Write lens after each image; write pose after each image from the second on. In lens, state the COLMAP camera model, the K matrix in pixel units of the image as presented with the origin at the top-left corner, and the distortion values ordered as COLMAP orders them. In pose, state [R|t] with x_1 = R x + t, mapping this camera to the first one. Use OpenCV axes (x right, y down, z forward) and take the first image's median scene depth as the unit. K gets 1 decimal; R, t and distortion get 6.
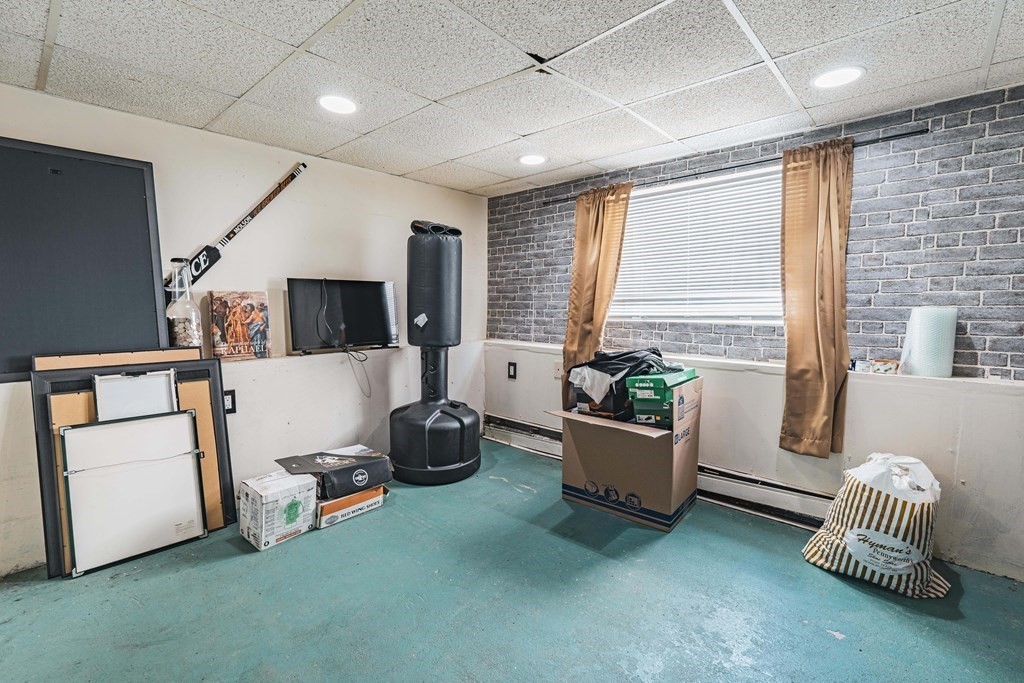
lens RADIAL K [[457.1, 0, 519.3], [0, 457.1, 344.6], [0, 0, 1]] dist [-0.004598, -0.001371]
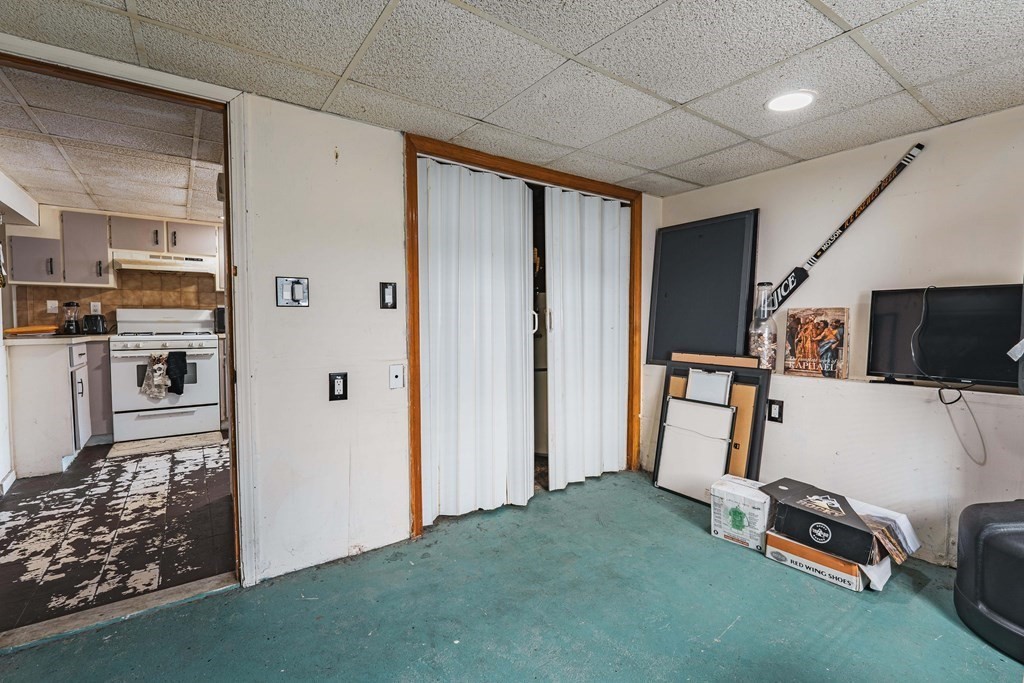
lens RADIAL K [[457.1, 0, 517.4], [0, 457.1, 343.2], [0, 0, 1]] dist [-0.004598, -0.001371]
pose [[-0.205188, 0.044842, -0.977695, 0.525440], [-0.090214, 0.993831, 0.064515, -0.047108], [0.974556, 0.101439, -0.199877, 0.584537]]
